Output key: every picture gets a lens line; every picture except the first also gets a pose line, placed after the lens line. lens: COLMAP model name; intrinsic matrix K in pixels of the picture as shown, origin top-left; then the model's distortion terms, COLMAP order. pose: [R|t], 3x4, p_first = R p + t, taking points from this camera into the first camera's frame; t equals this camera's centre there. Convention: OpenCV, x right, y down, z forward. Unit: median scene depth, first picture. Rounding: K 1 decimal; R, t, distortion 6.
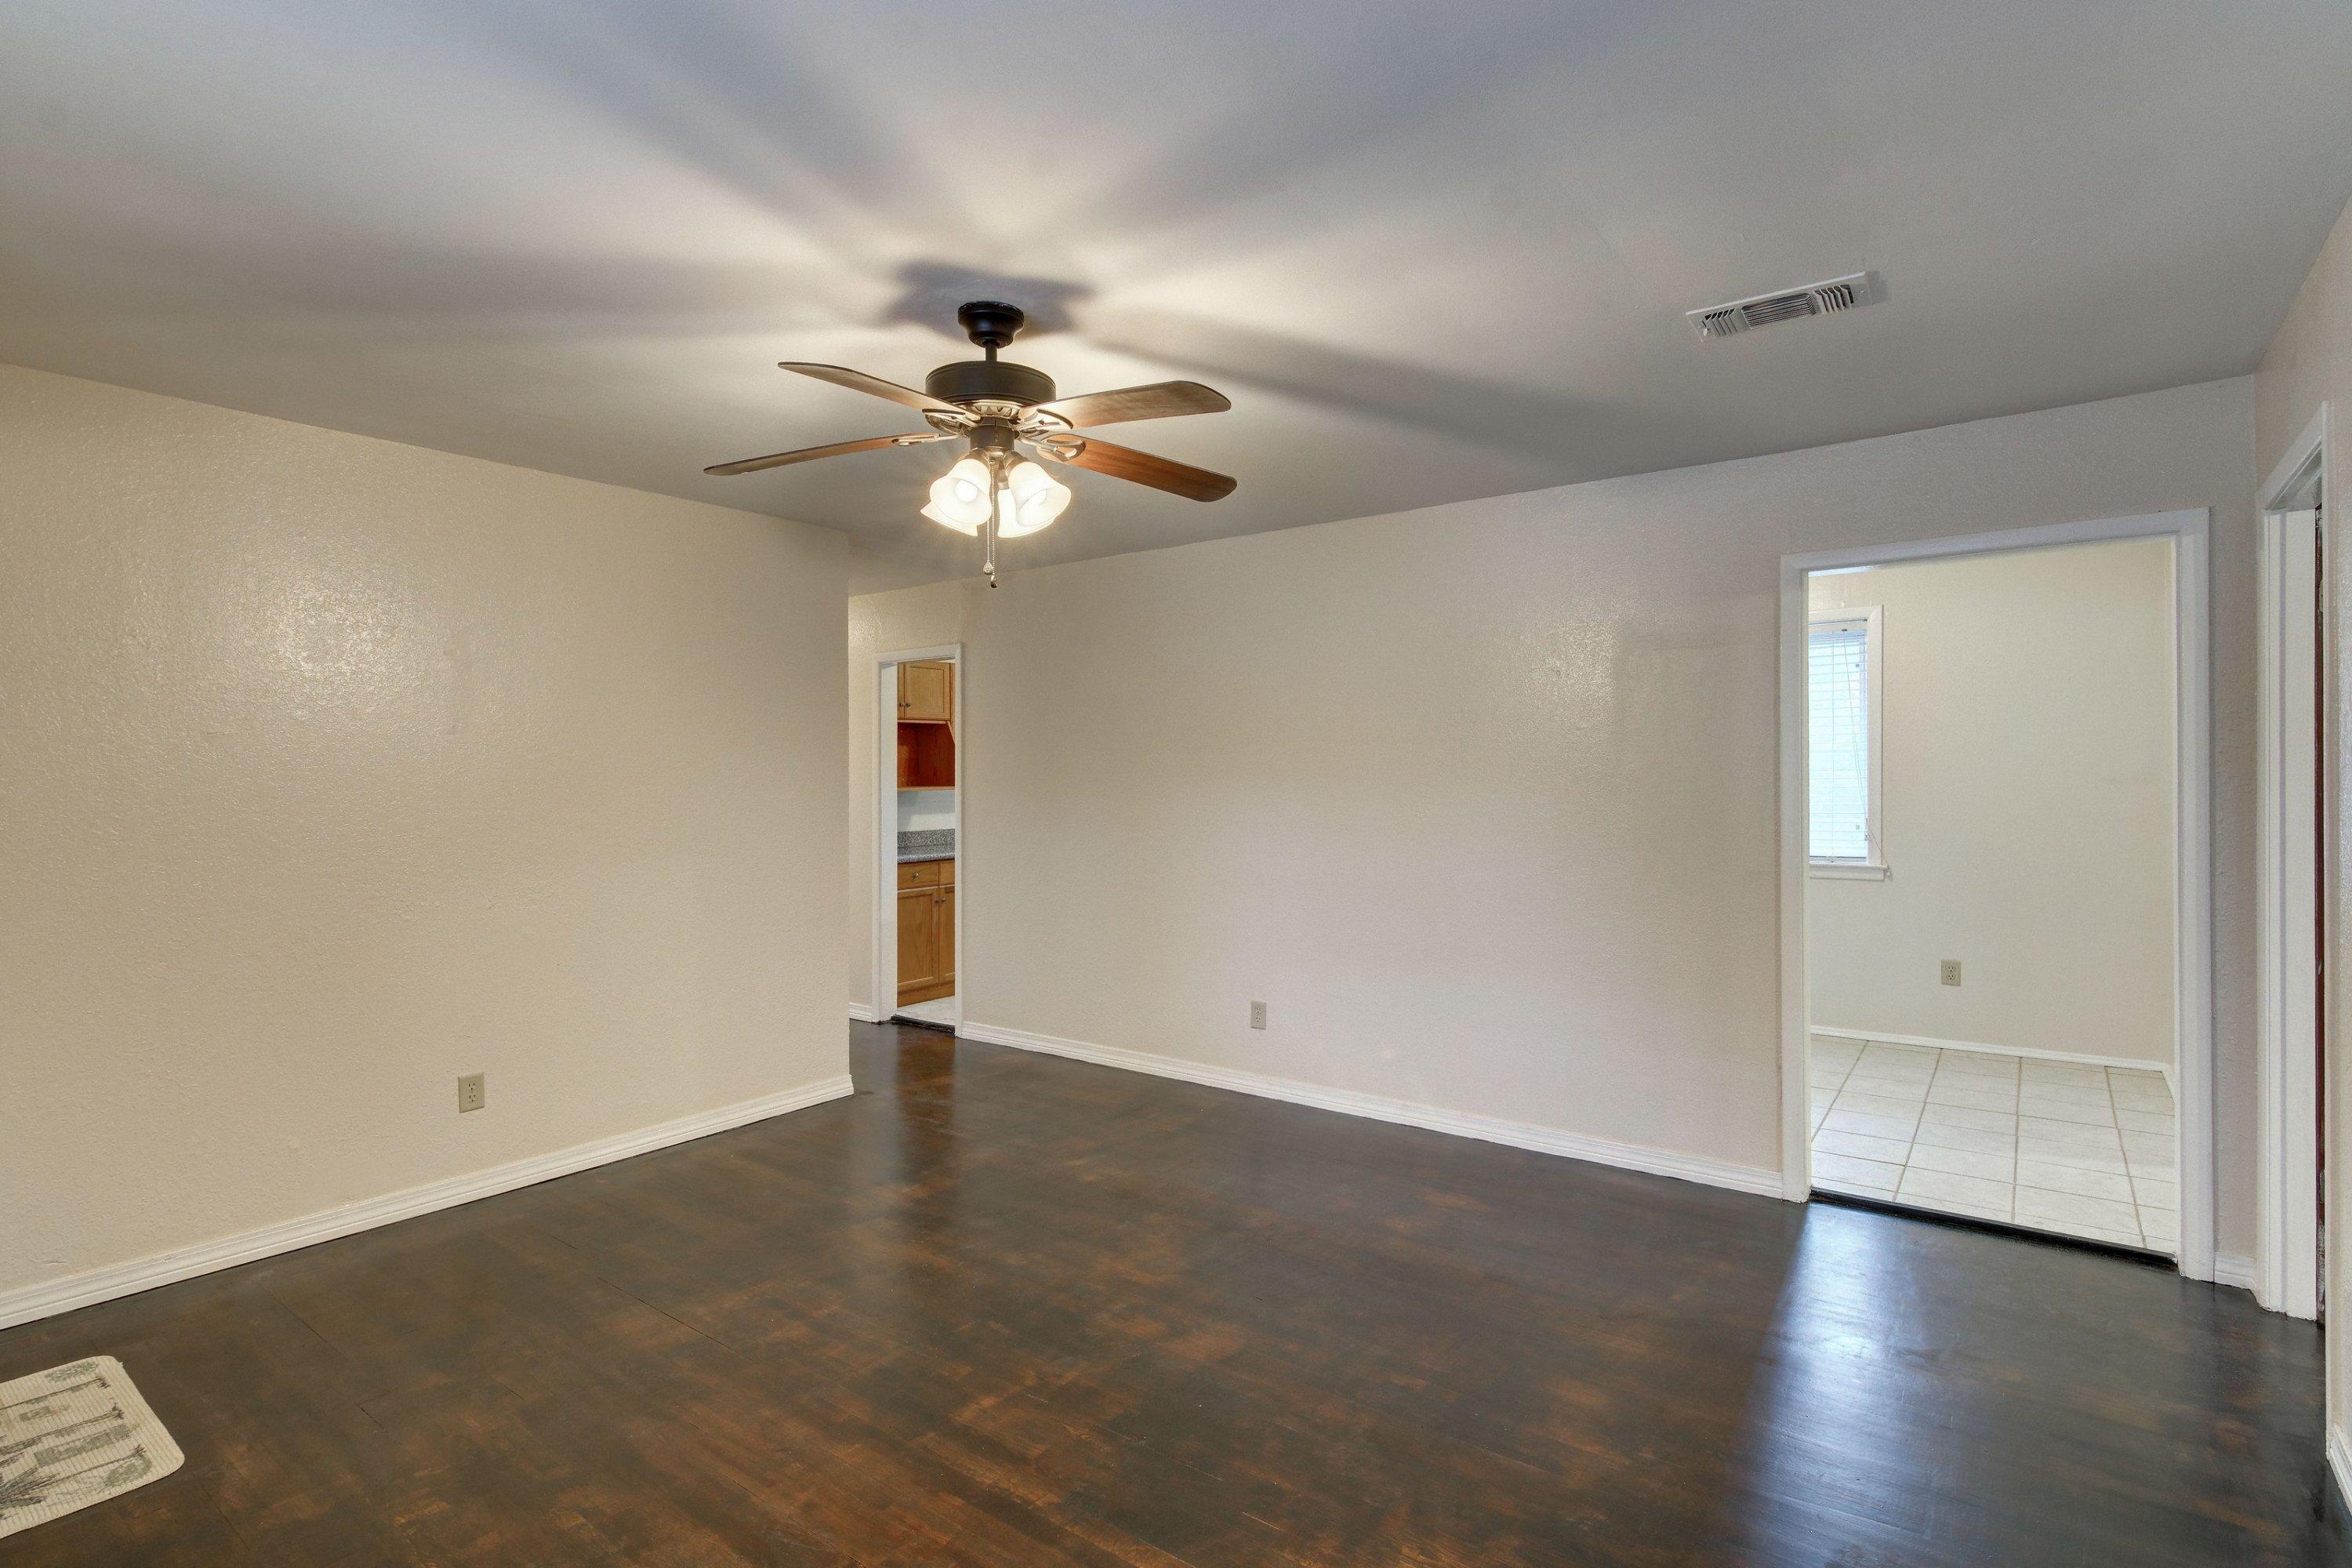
lens RADIAL K [[1143.2, 0, 1171.0], [0, 1143.2, 778.6], [0, 0, 1]] dist [0.001407, -0.000272]
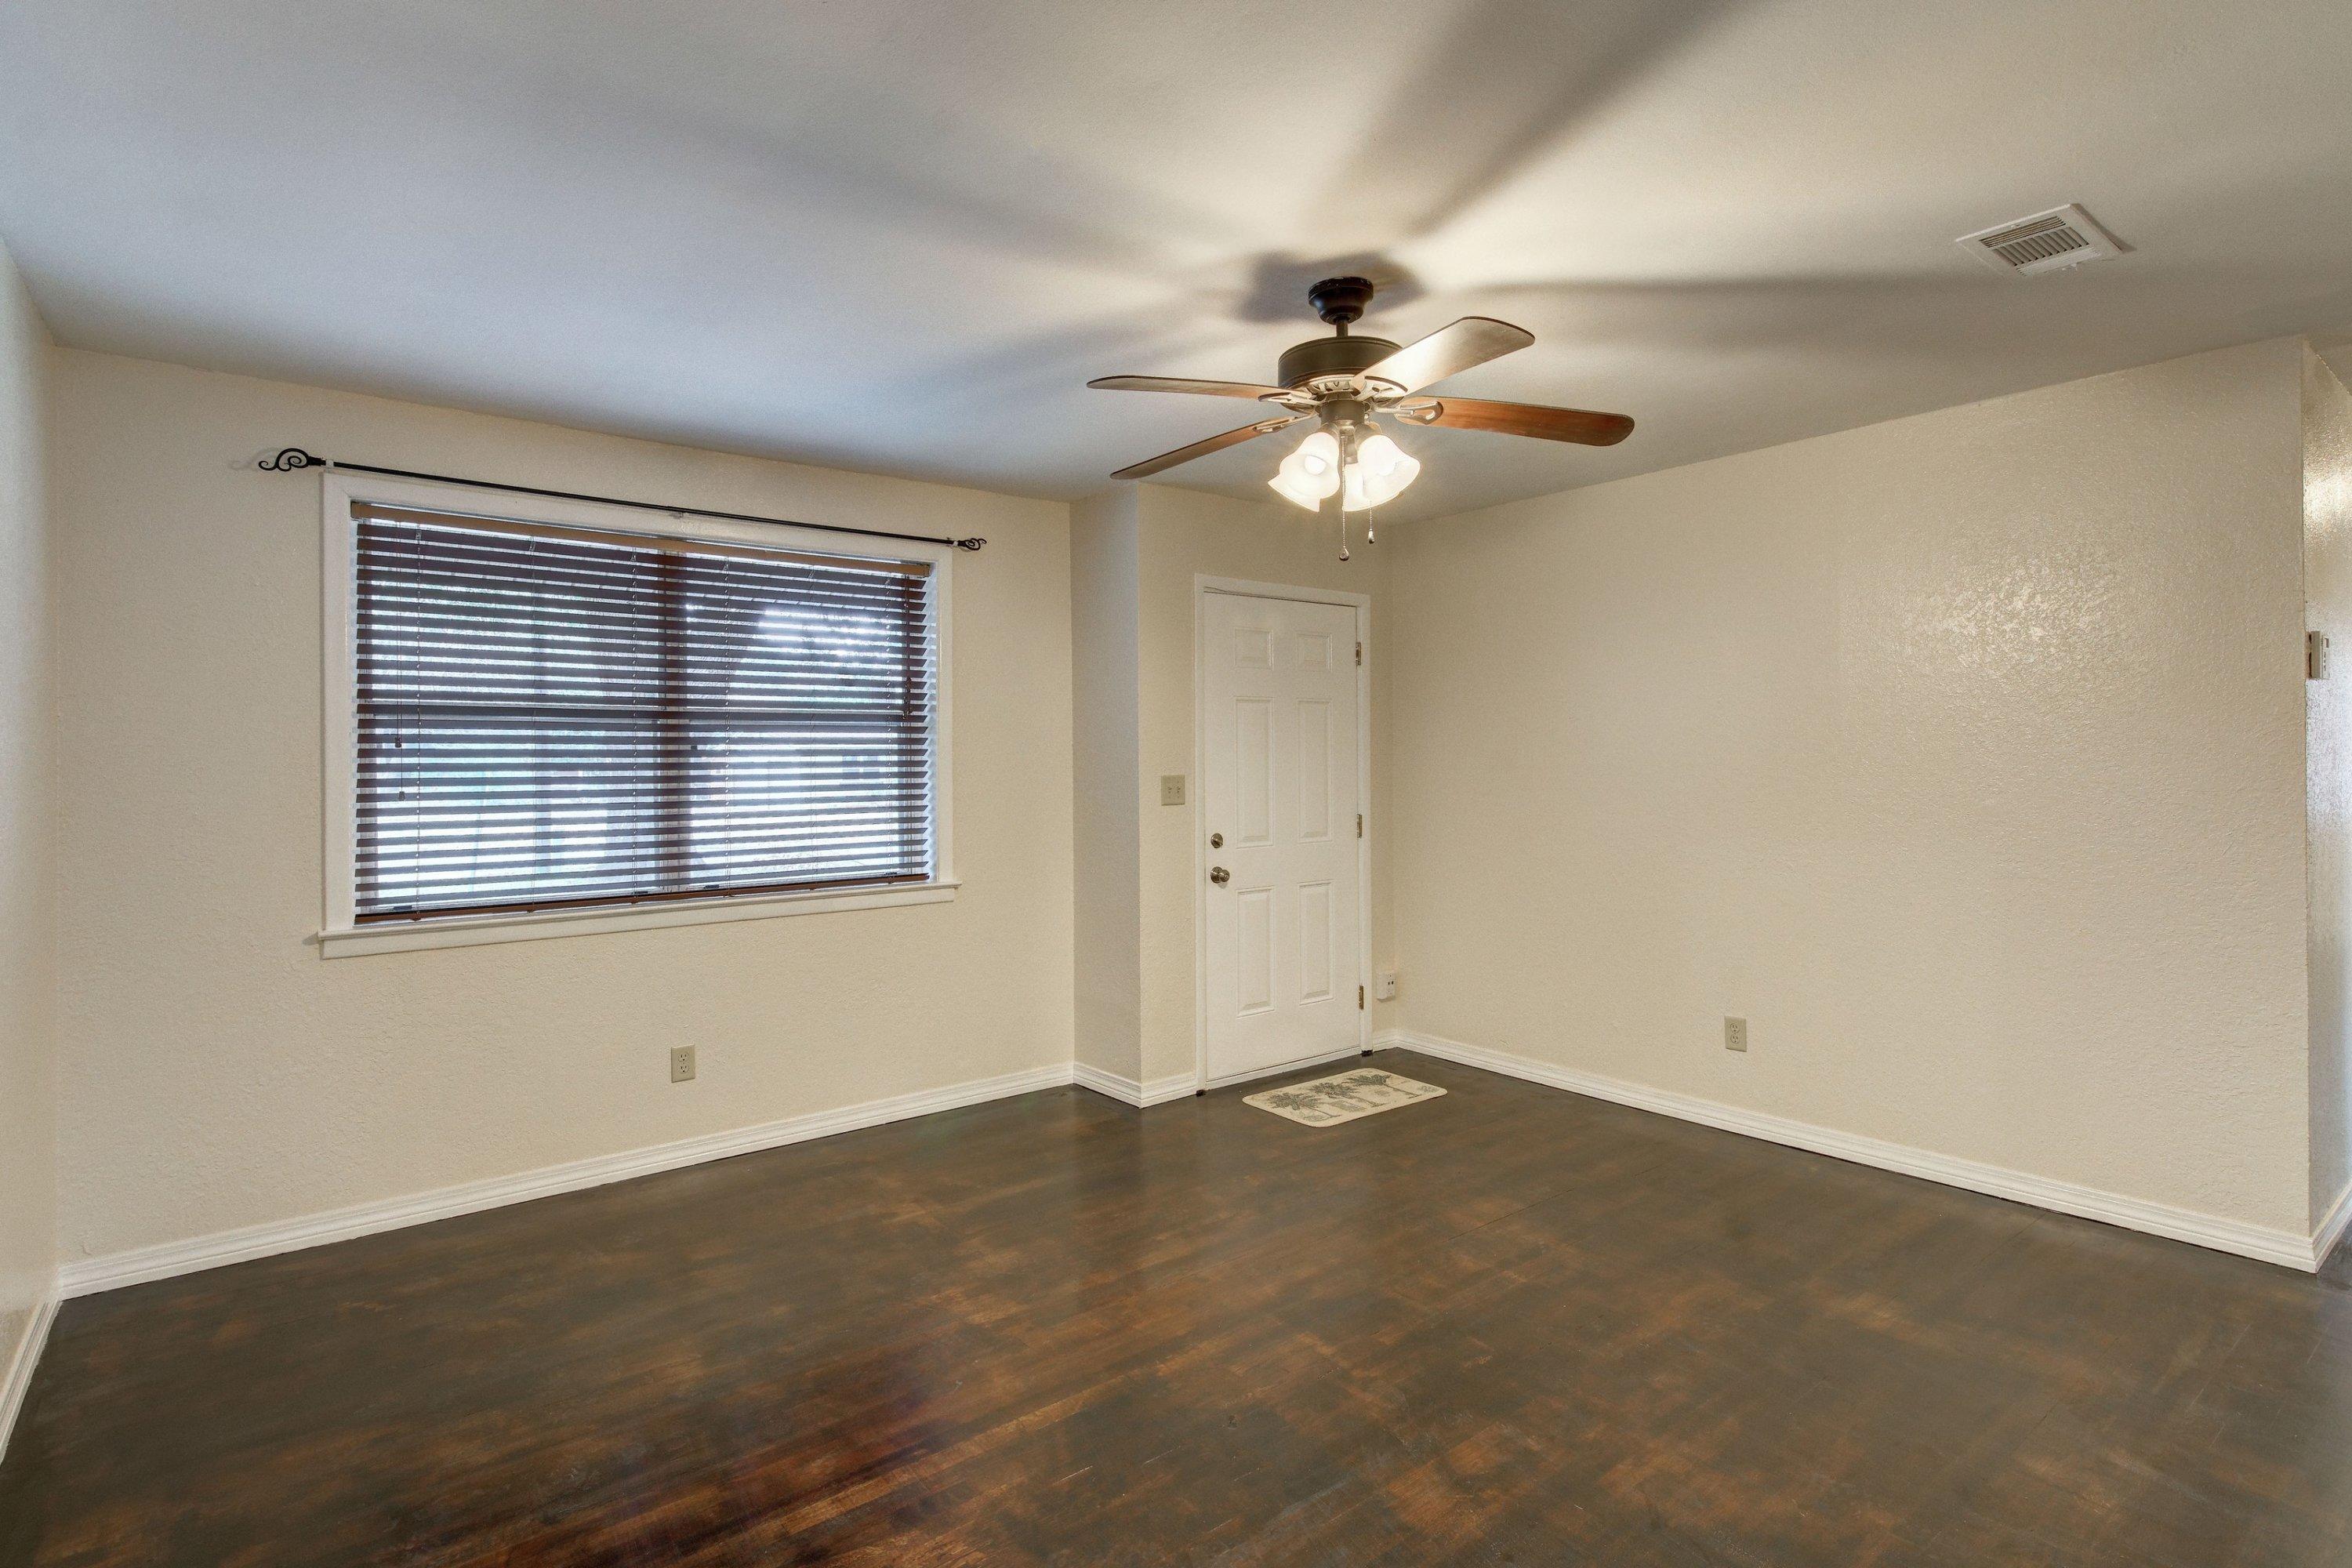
lens RADIAL K [[1143.2, 0, 1183.1], [0, 1143.2, 782.0], [0, 0, 1]] dist [0.001407, -0.000272]
pose [[-0.249262, 0.026611, -0.968070, 0.855237], [0.008052, 0.999645, 0.025405, -0.002883], [0.968403, -0.001463, -0.249388, 1.111805]]
